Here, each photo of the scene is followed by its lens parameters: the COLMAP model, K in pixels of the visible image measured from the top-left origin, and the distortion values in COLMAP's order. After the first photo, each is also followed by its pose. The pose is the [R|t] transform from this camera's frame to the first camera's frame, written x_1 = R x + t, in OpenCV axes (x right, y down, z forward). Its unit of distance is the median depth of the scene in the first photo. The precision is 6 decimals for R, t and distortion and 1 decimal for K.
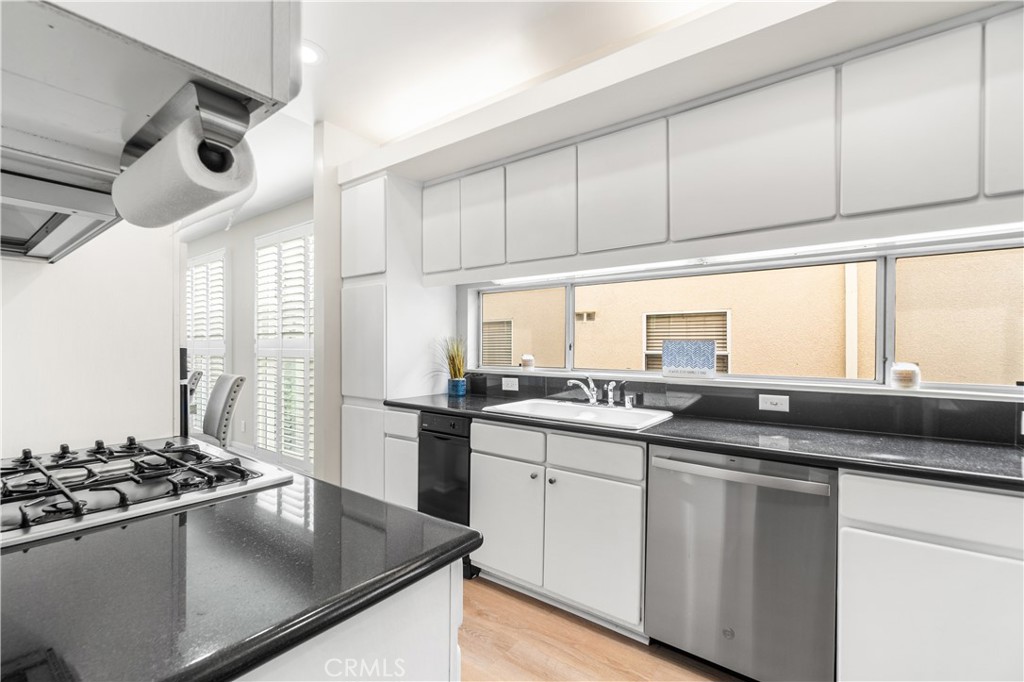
lens RADIAL K [[444.0, 0, 498.5], [0, 444.0, 342.9], [0, 0, 1]] dist [-0.003267, -0.000769]
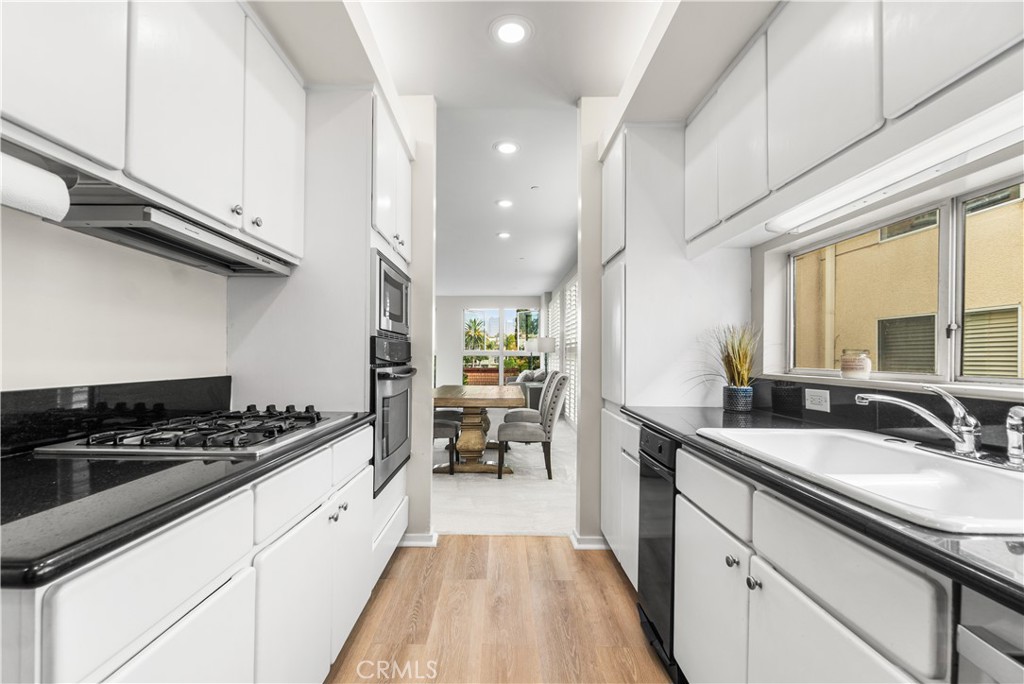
lens RADIAL K [[450.0, 0, 496.7], [0, 450.0, 350.5], [0, 0, 1]] dist [0.001218, 0.000469]
pose [[0.588852, -0.010517, -0.808172, 0.266210], [0.004732, 0.999943, -0.009565, 0.033231], [0.808227, 0.001808, 0.588868, 0.326891]]
